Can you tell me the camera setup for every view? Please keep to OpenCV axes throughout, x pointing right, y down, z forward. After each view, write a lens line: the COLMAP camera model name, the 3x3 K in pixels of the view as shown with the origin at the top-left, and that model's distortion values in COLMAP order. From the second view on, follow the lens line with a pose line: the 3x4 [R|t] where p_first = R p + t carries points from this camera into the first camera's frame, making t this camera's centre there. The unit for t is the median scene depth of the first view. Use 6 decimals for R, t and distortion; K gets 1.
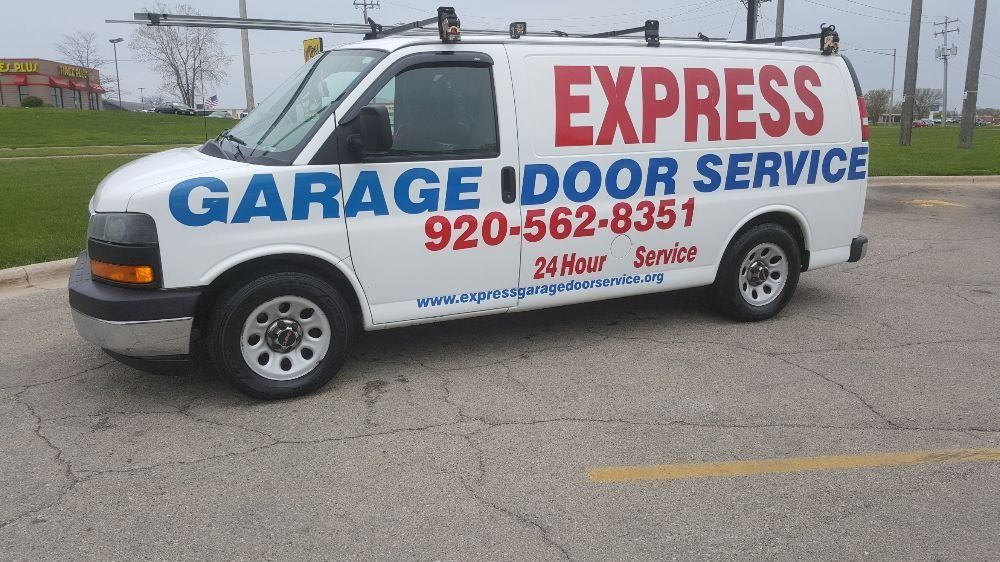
lens RADIAL K [[734.8, 0, 500.0], [0, 734.8, 281.0], [0, 0, 1]] dist [0.189917, -0.352341]
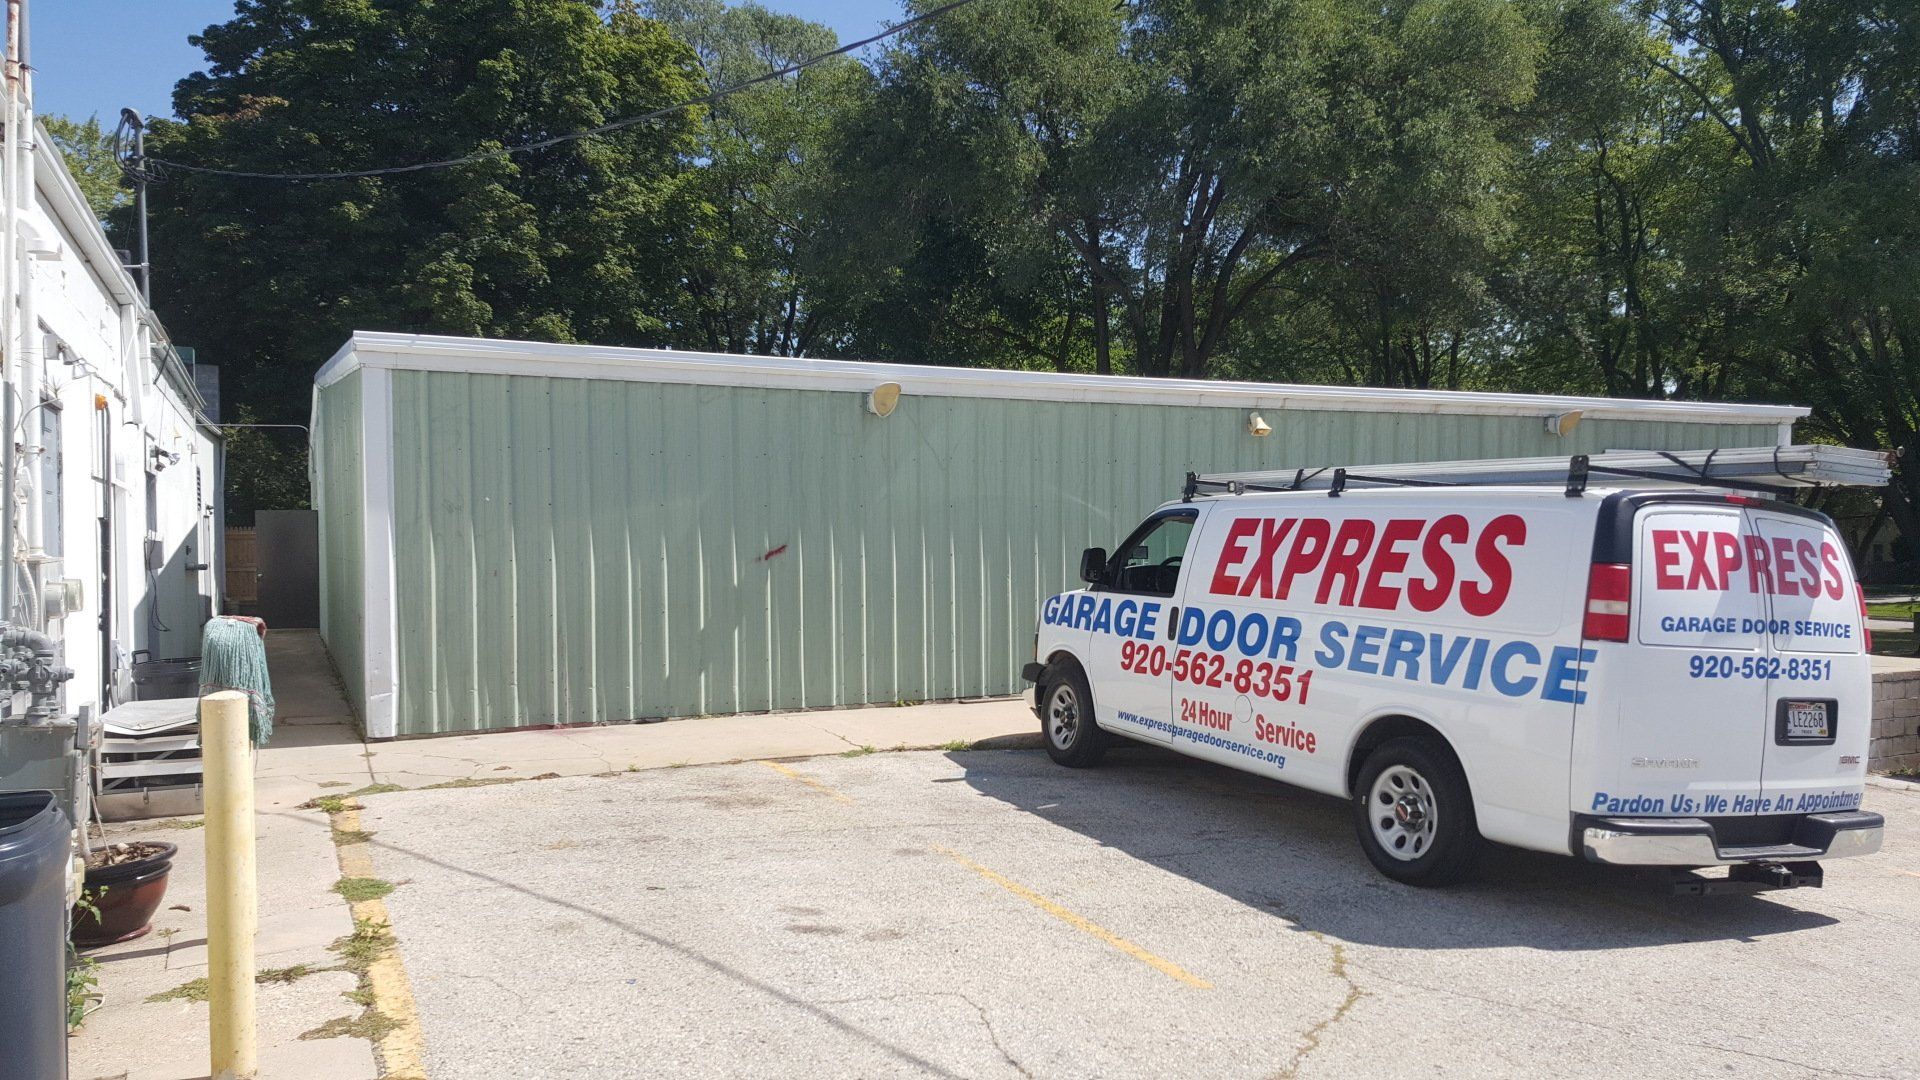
lens RADIAL K [[1390.3, 0, 970.5], [0, 1390.3, 581.5], [0, 0, 1]] dist [0.187572, -0.332535]
pose [[-0.021262, 0.013678, -0.999680, 1.850823], [-0.305998, 0.951832, 0.019532, -0.124228], [0.951795, 0.306316, -0.016052, 0.661233]]
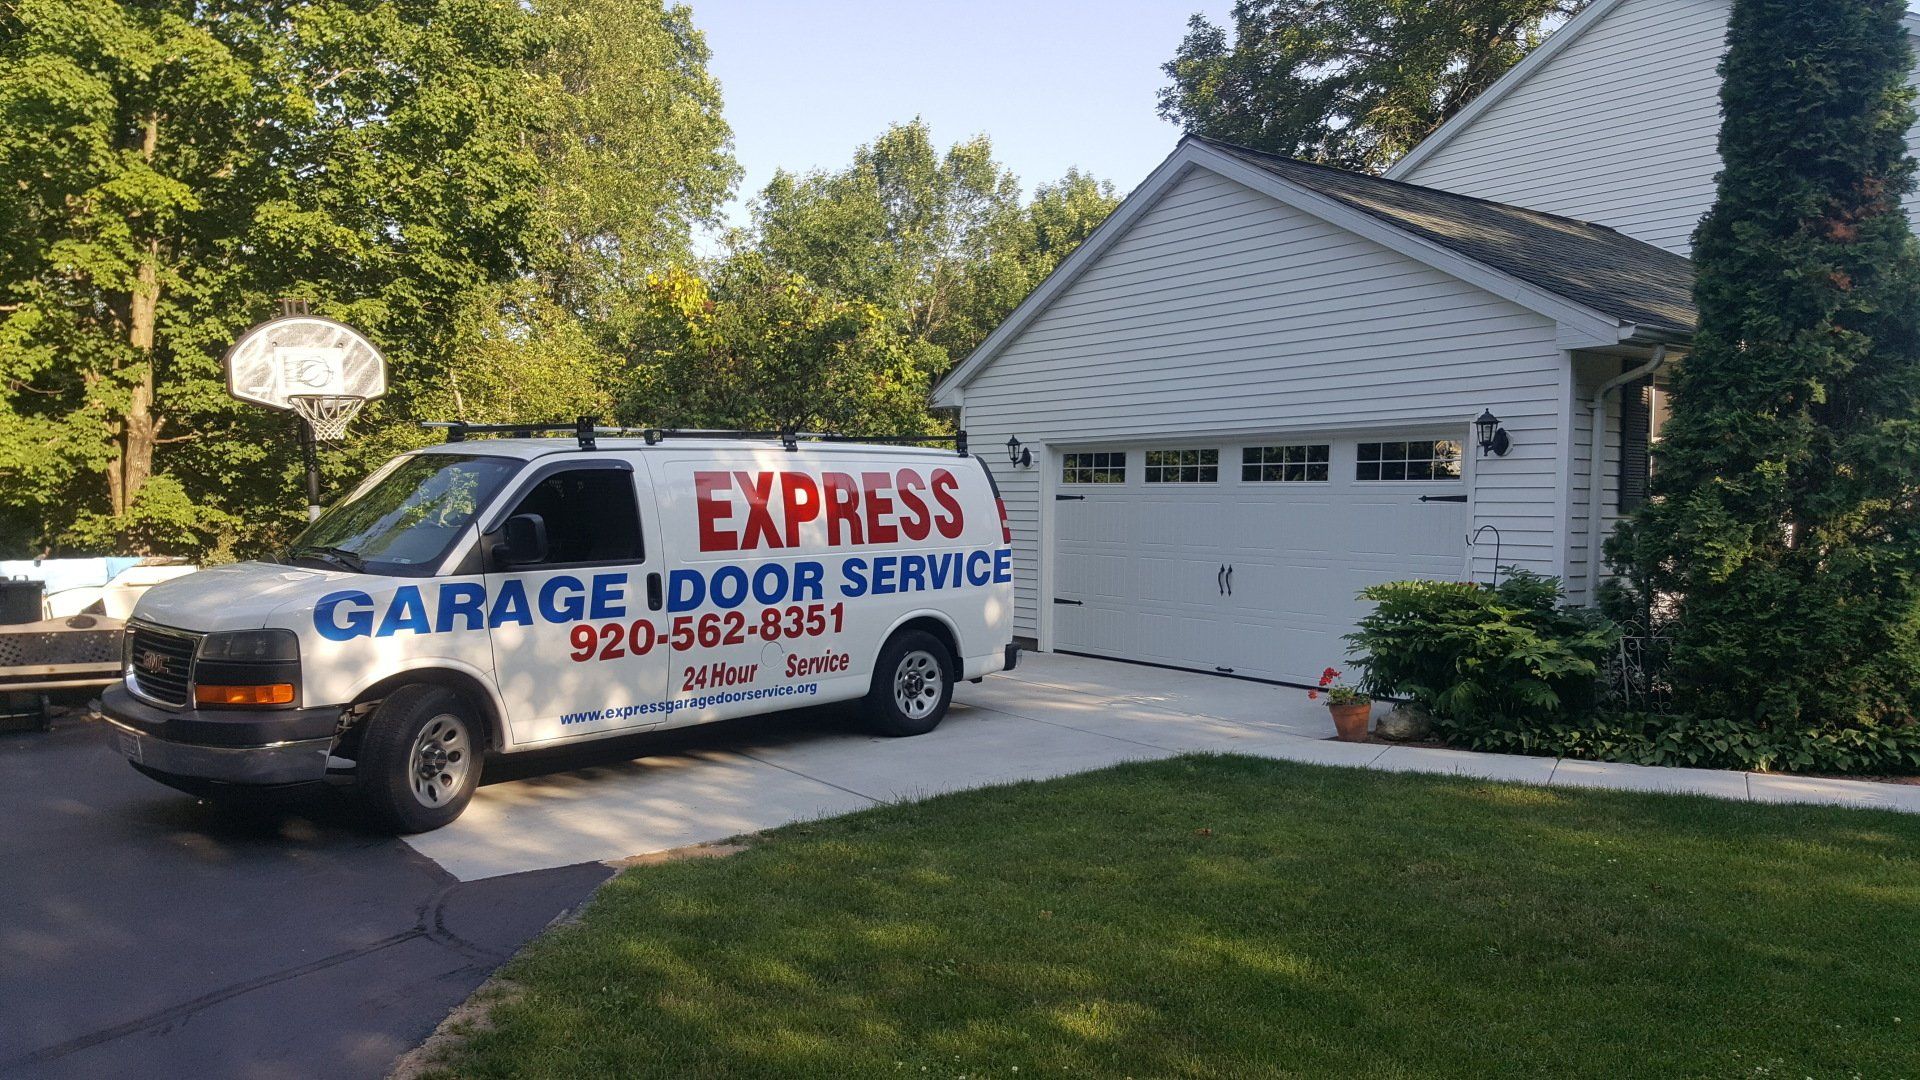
lens RADIAL K [[1390.3, 0, 970.5], [0, 1390.3, 581.5], [0, 0, 1]] dist [0.187572, -0.332535]
pose [[0.939141, -0.026941, 0.342475, -0.204323], [0.080980, 0.986188, -0.144486, 0.138373], [-0.333852, 0.163426, 0.928351, -0.749456]]
